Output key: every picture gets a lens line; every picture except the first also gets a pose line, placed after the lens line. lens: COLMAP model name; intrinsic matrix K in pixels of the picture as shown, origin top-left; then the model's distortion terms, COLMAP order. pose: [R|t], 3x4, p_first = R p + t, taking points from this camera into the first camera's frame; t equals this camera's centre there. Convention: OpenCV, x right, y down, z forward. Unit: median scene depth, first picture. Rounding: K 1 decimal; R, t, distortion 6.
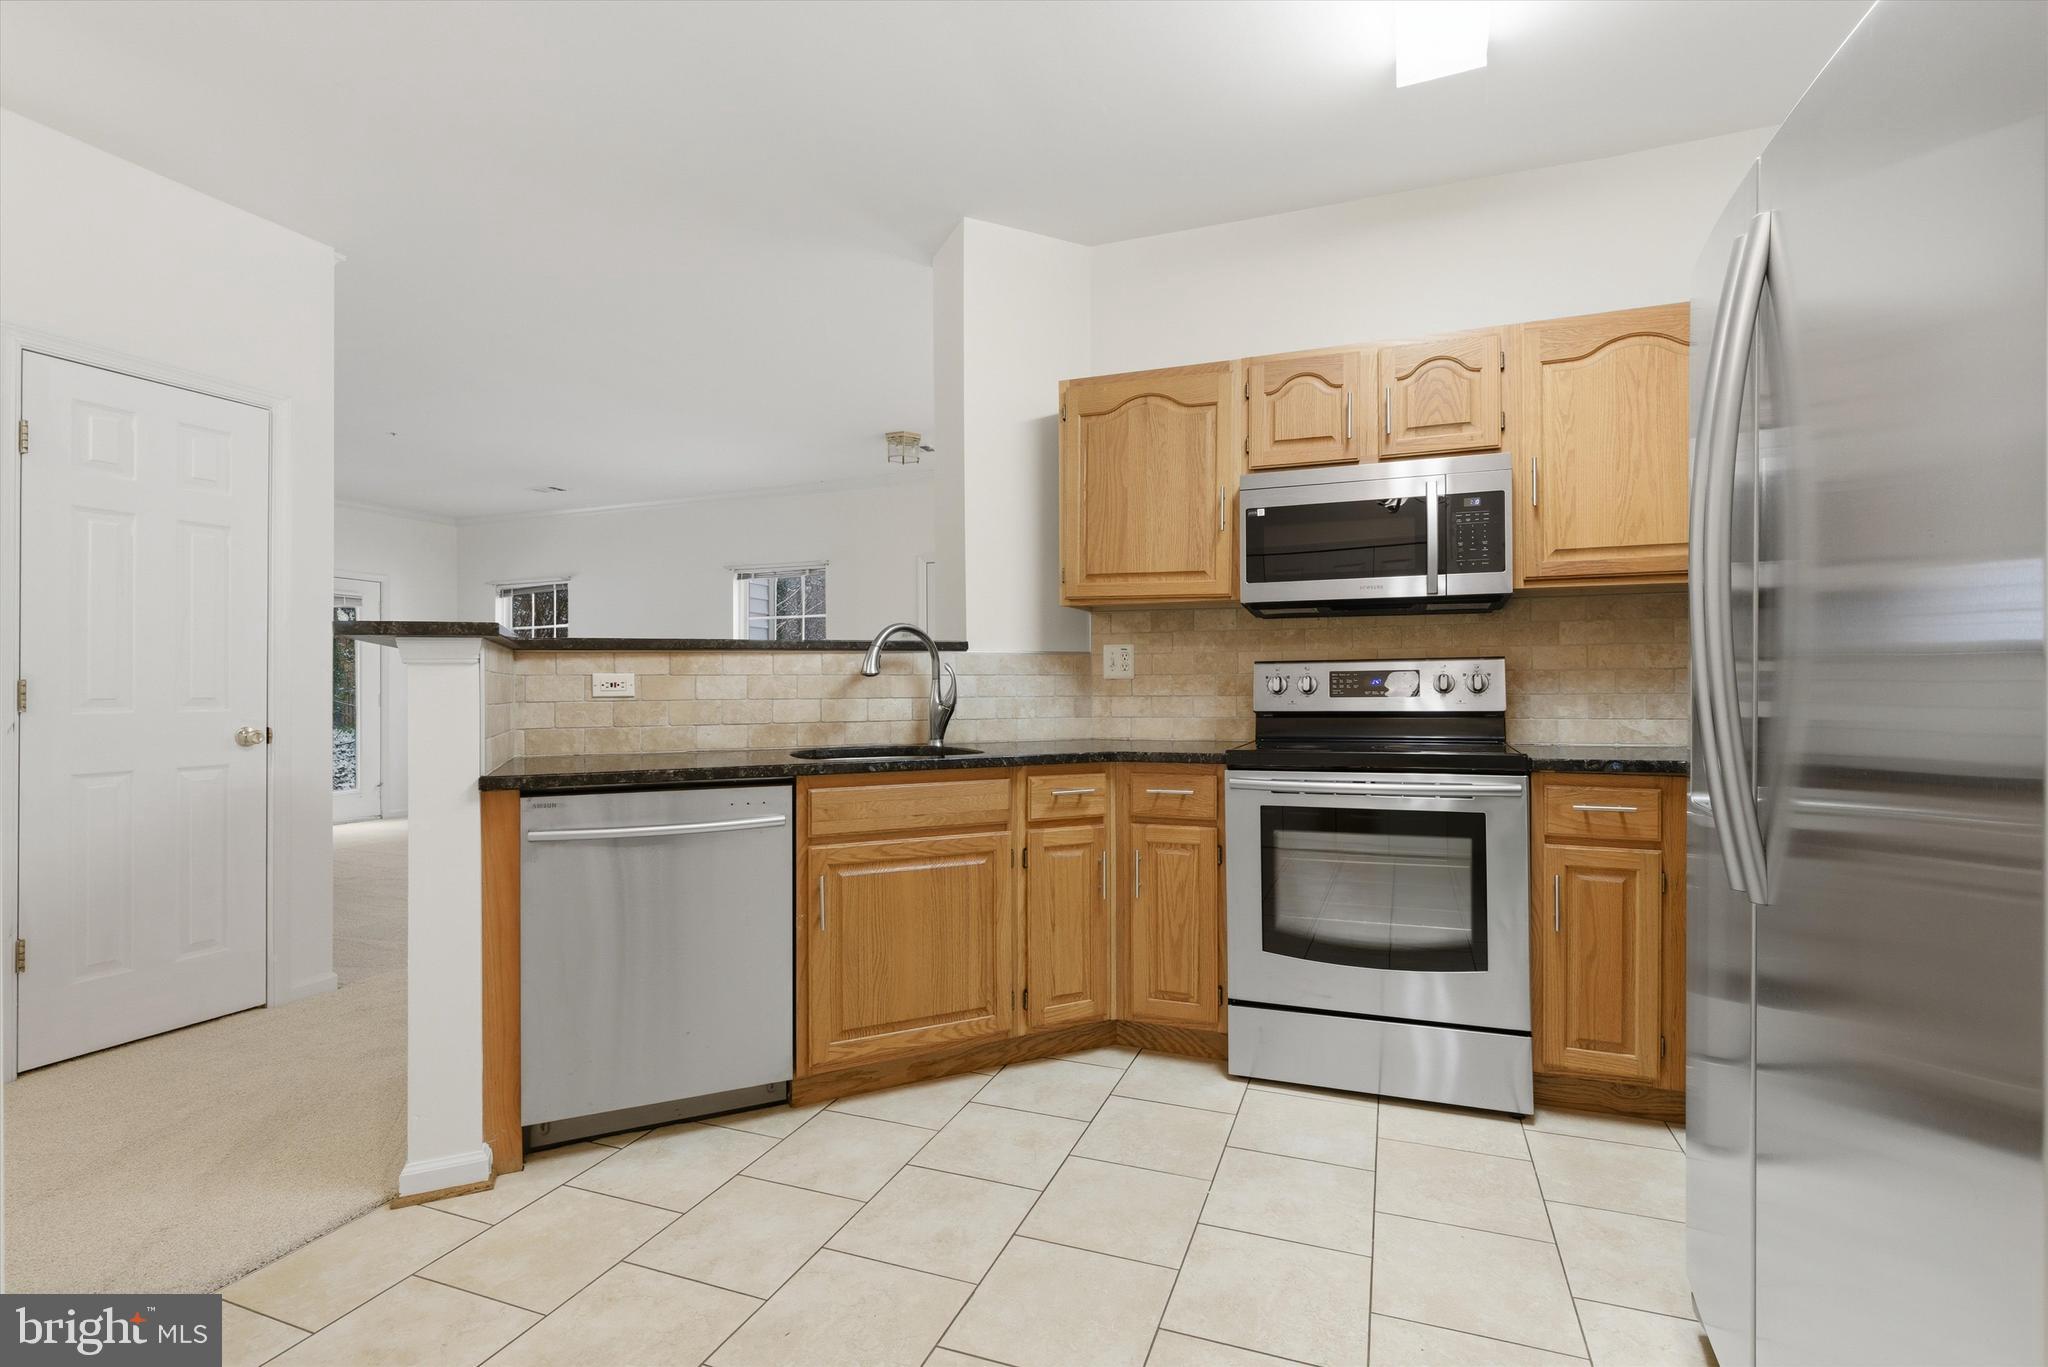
lens RADIAL K [[929.3, 0, 1032.0], [0, 929.3, 684.5], [0, 0, 1]] dist [0.000002, 0.000273]
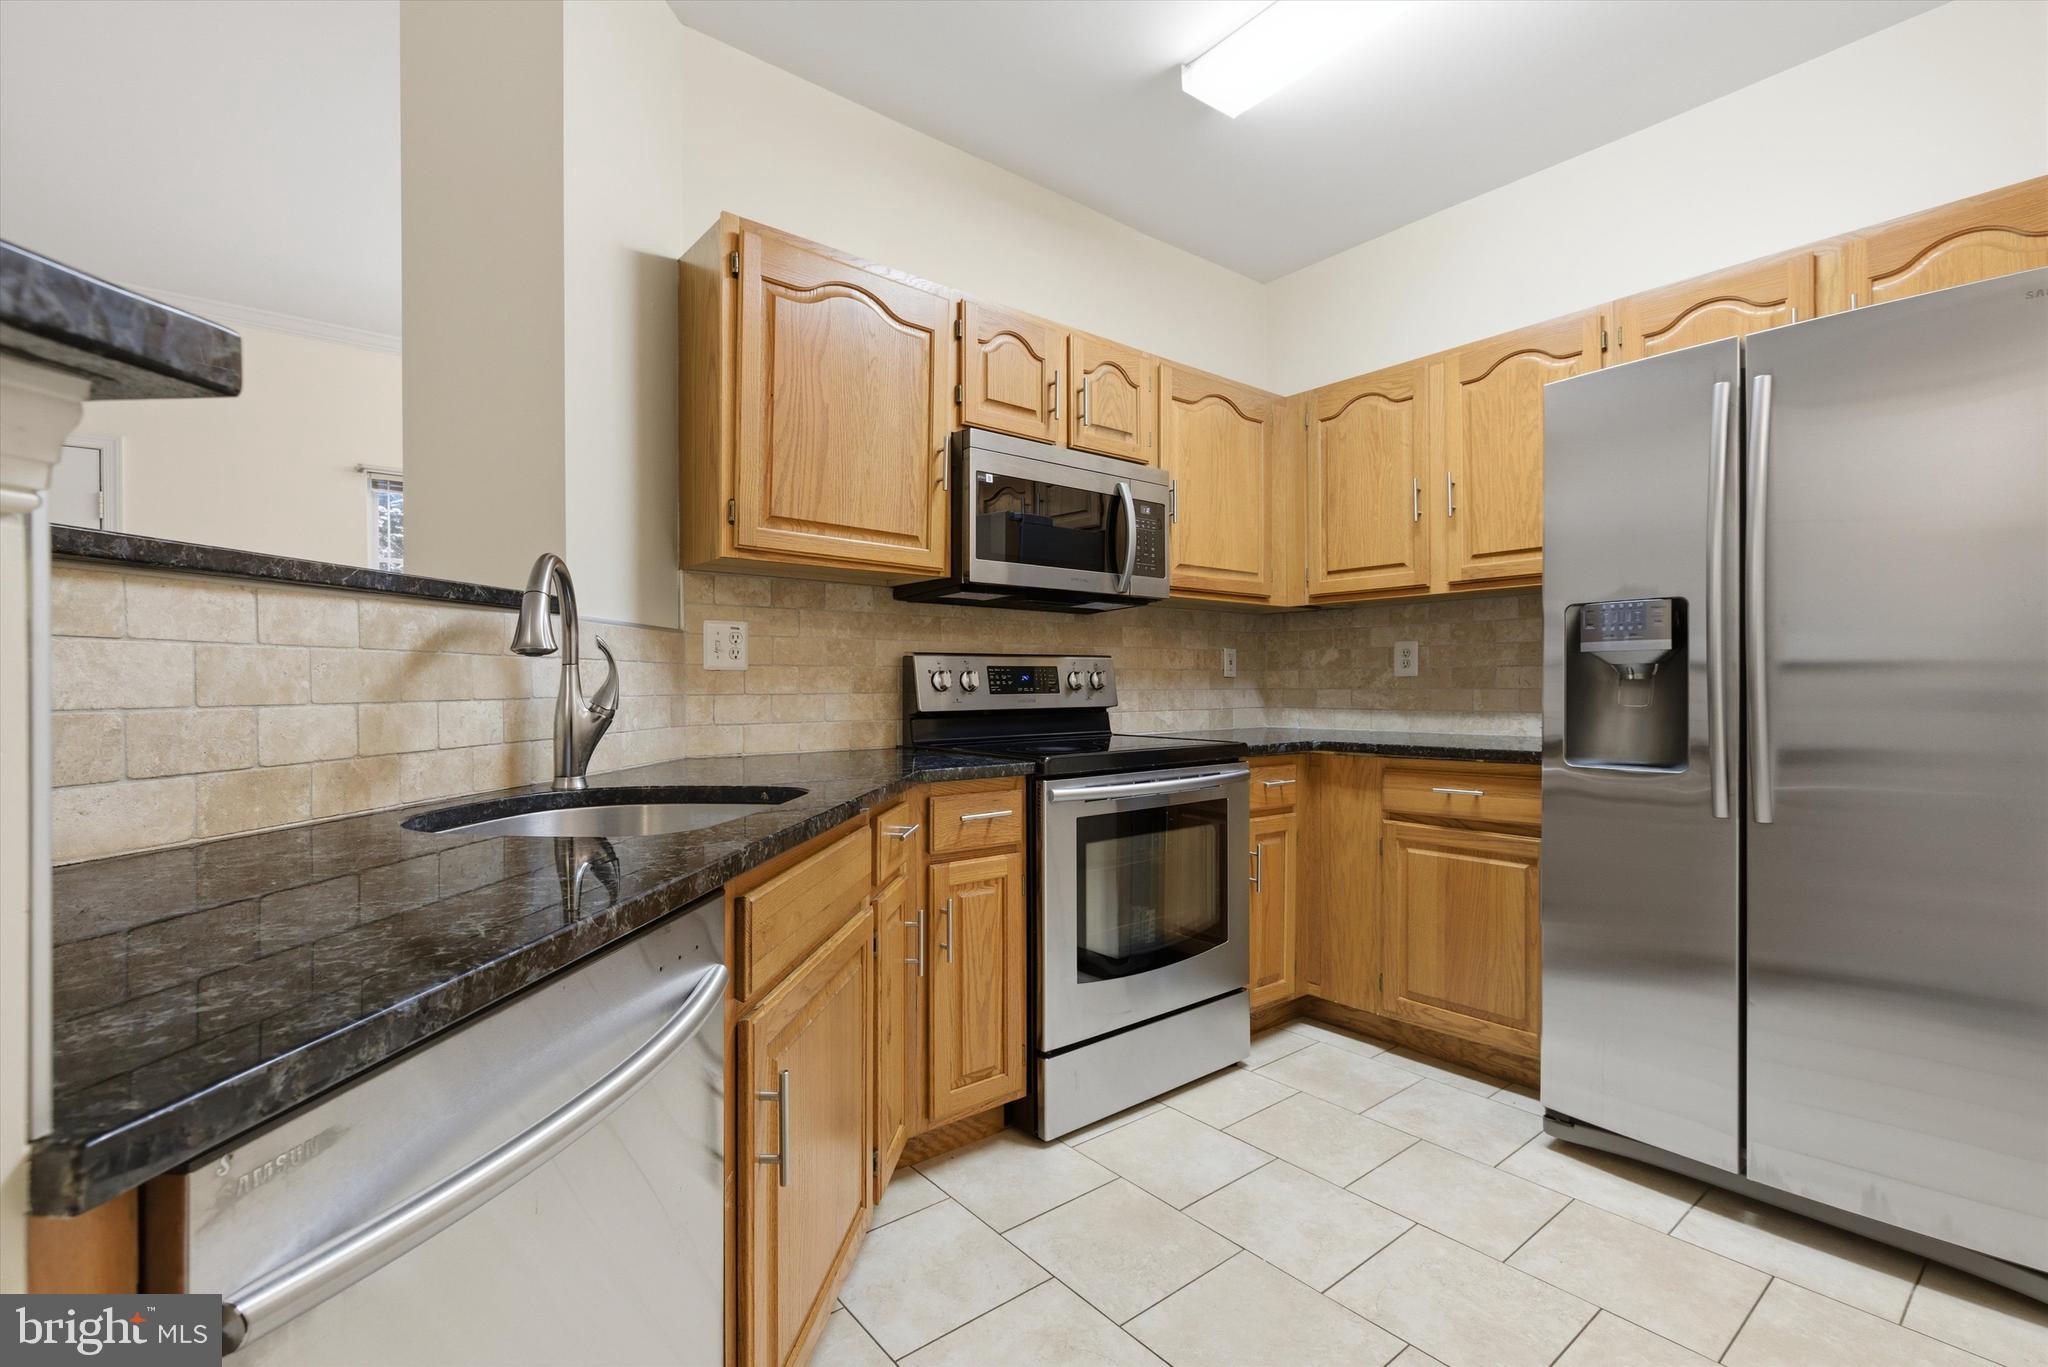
lens RADIAL K [[929.3, 0, 1027.8], [0, 929.3, 691.0], [0, 0, 1]] dist [0.000002, 0.000273]
pose [[0.493429, -0.001502, 0.869785, -0.455635], [-0.005145, 0.999976, 0.004646, 0.005988], [-0.869771, -0.006767, 0.493410, 0.518539]]
